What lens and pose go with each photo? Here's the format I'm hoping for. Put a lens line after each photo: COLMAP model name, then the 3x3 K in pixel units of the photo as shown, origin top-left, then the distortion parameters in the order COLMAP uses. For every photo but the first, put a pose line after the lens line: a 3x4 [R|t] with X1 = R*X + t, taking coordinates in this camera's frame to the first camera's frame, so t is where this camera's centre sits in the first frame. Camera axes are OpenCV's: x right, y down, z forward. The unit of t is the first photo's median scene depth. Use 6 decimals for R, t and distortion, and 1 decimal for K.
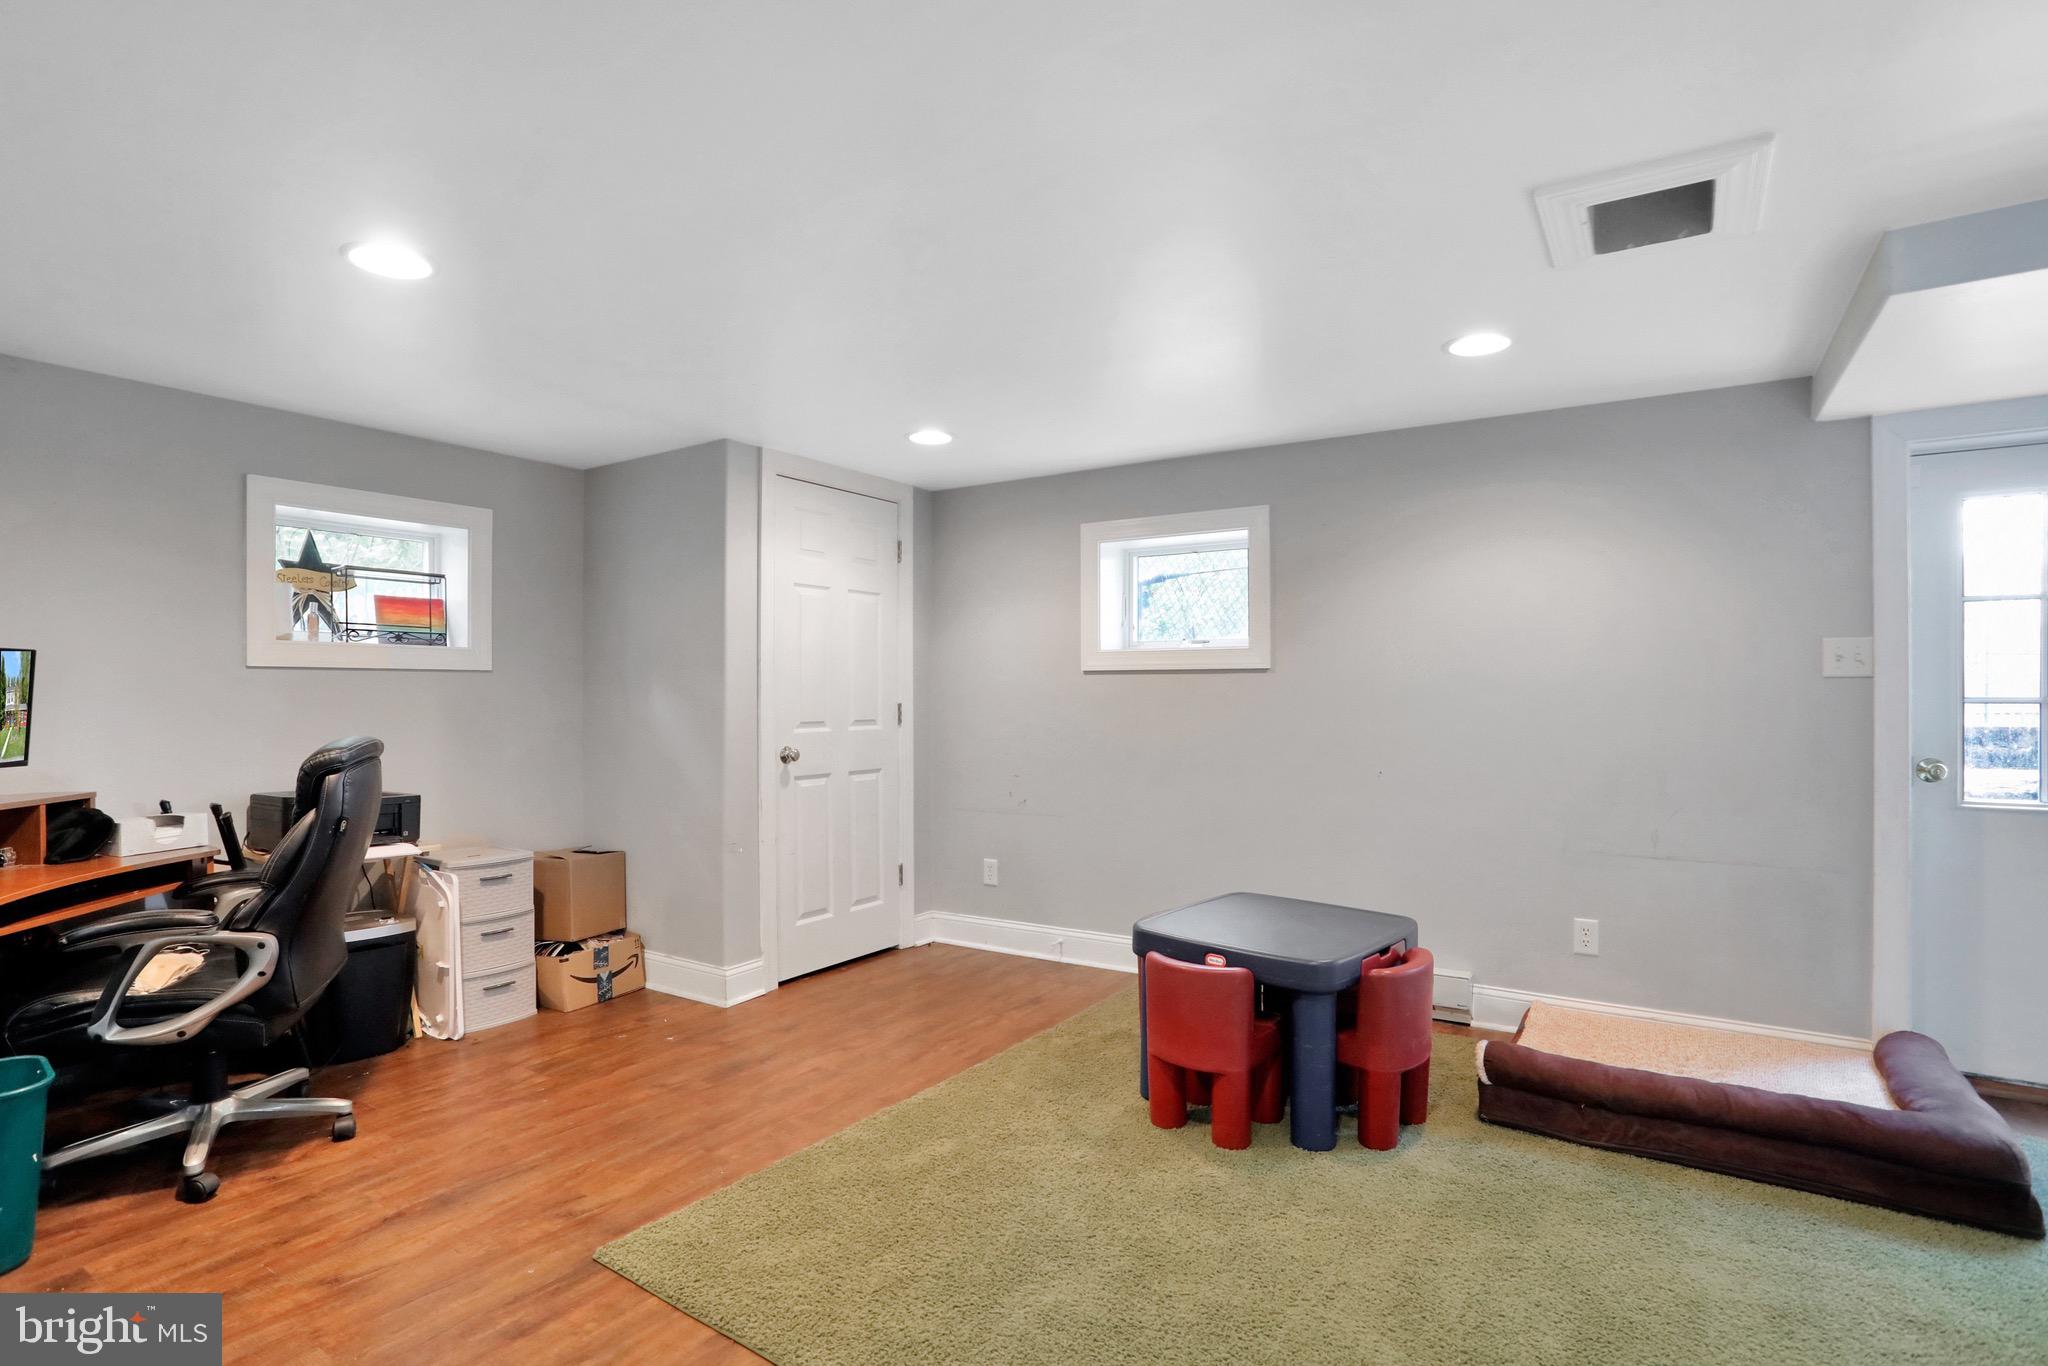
lens RADIAL K [[1018.8, 0, 1024.0], [0, 1018.8, 683.0], [0, 0, 1]] dist [-0.082725, 0.038339]
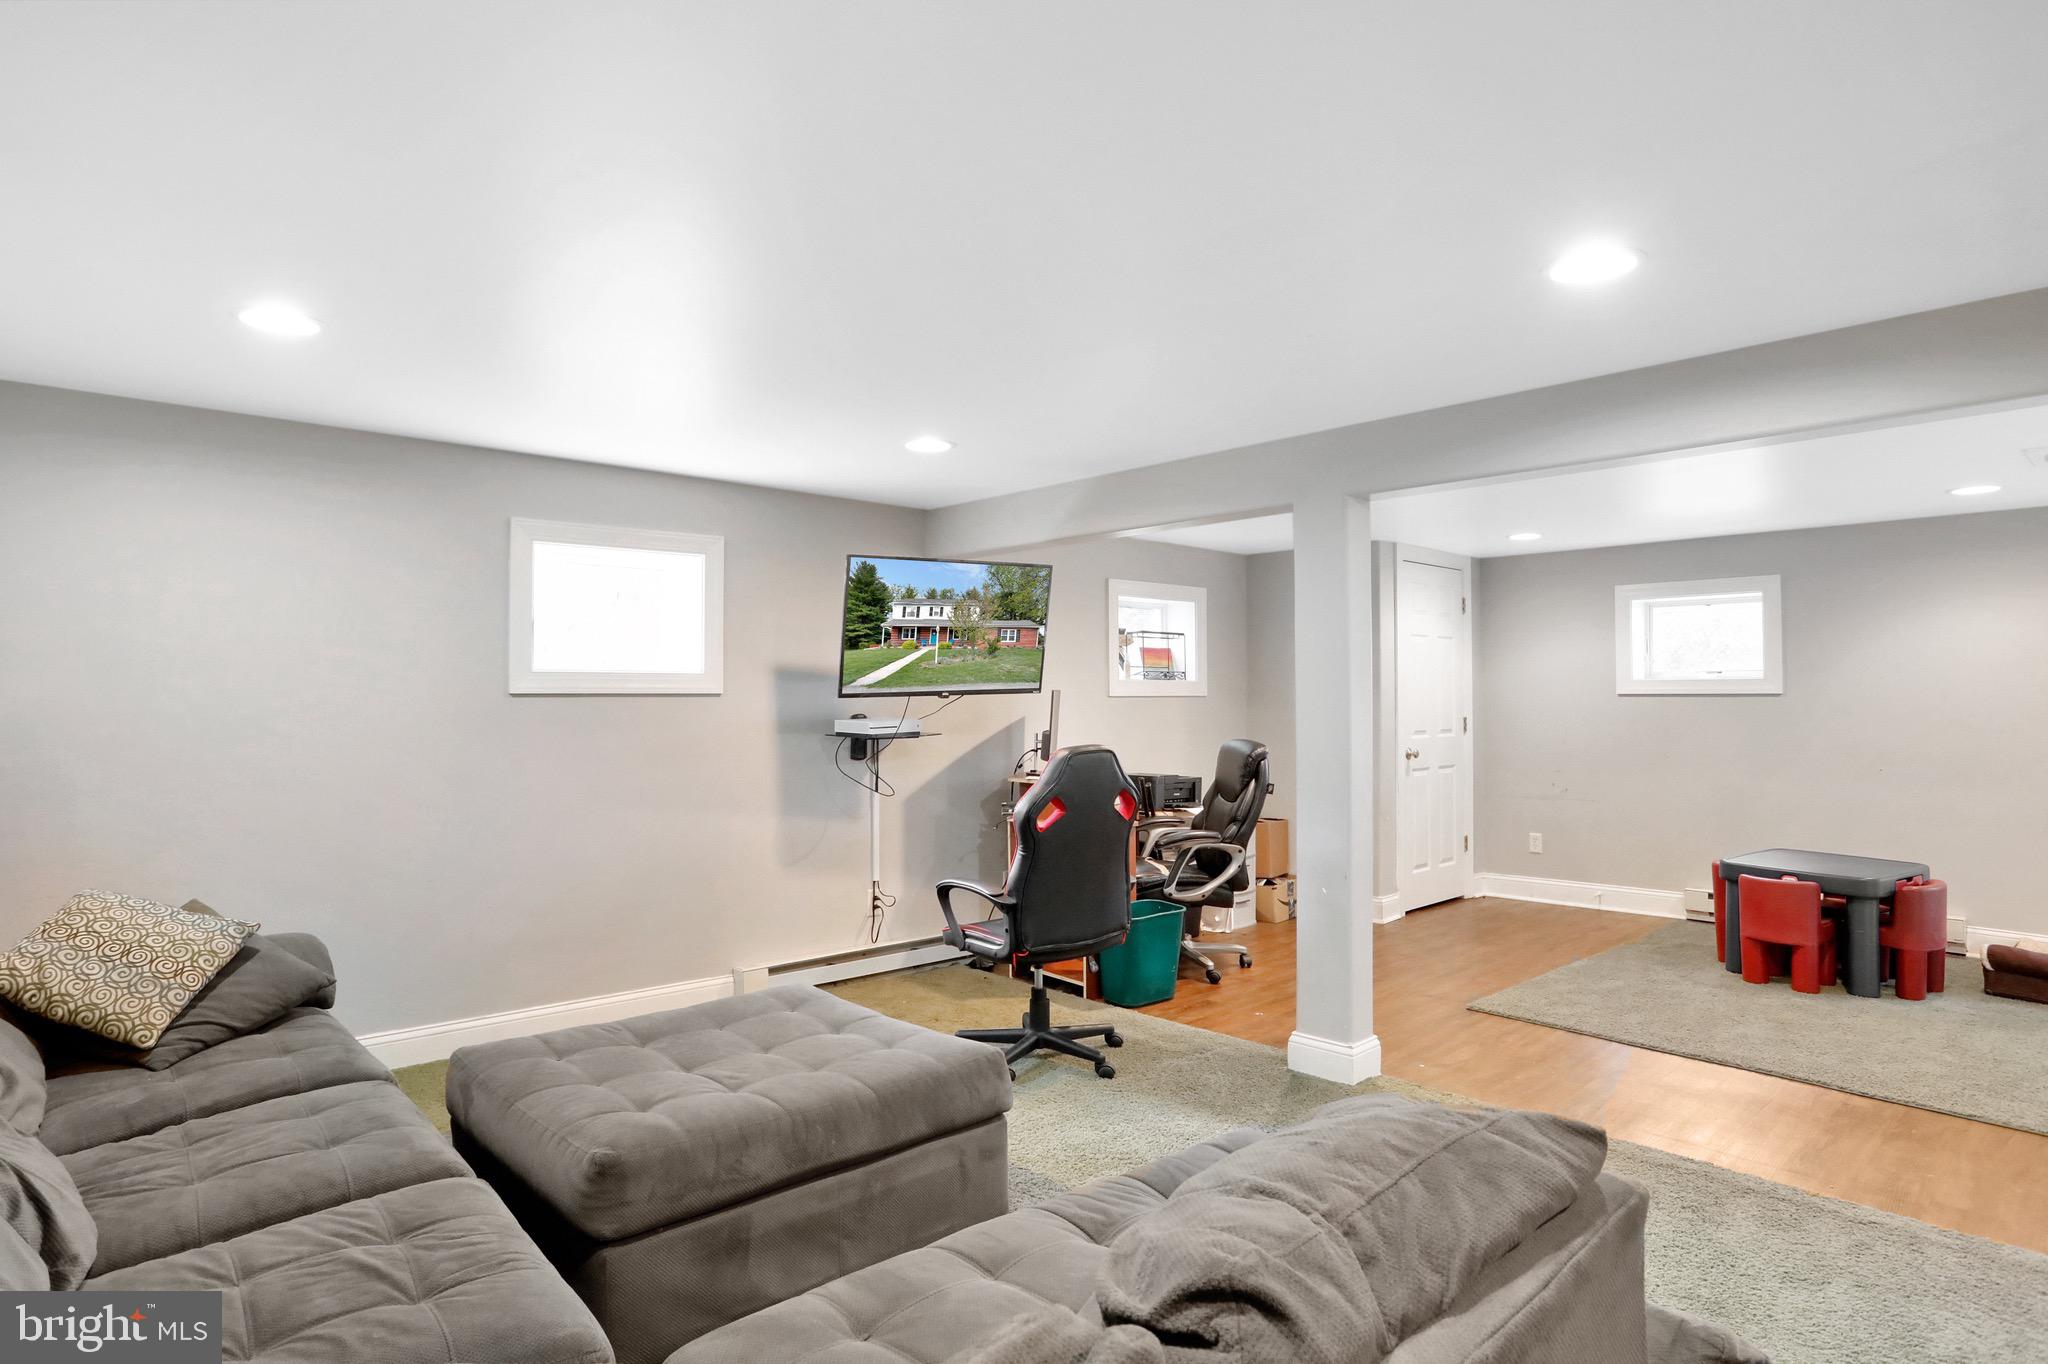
lens RADIAL K [[1169.5, 0, 1025.6], [0, 1169.5, 665.7], [0, 0, 1]] dist [0.002455, 0.001860]
pose [[0.977843, -0.007186, -0.209215, -0.437804], [0.004019, 0.999871, -0.015560, -0.032454], [0.209299, 0.014374, 0.977746, -0.785705]]
